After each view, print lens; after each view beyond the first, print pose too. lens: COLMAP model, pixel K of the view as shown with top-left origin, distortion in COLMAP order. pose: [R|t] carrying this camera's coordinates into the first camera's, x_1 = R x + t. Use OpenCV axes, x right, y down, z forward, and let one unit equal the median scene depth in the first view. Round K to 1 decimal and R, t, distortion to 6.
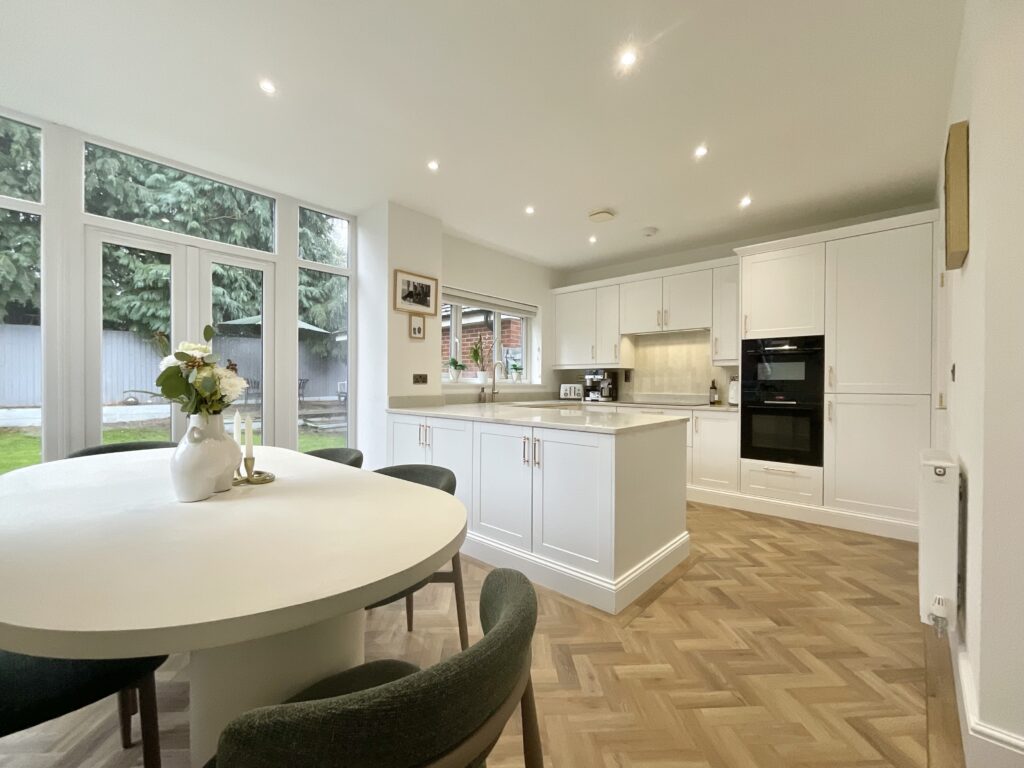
lens RADIAL K [[426.4, 0, 495.1], [0, 426.4, 383.5], [0, 0, 1]] dist [0.001986, -0.002307]
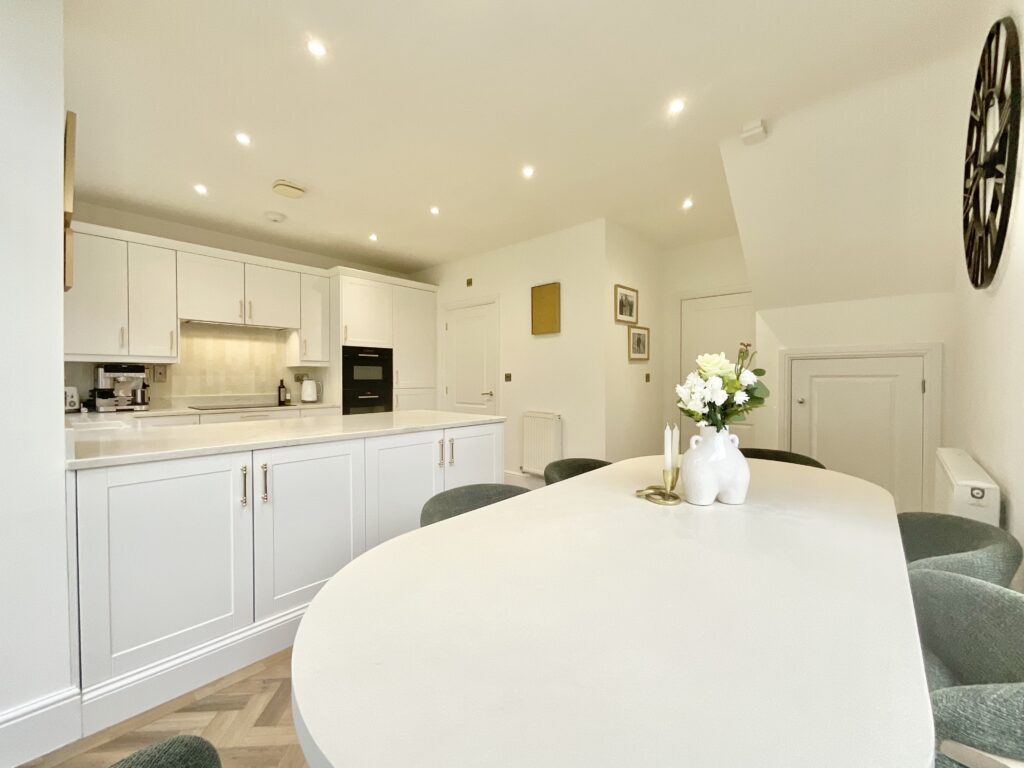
lens RADIAL K [[426.4, 0, 508.4], [0, 426.4, 384.3], [0, 0, 1]] dist [0.001986, -0.002307]
pose [[-0.010368, -0.016367, 0.999812, -1.639682], [0.001432, 0.999865, 0.016383, -0.038580], [-0.999945, 0.001602, -0.010343, 1.501497]]
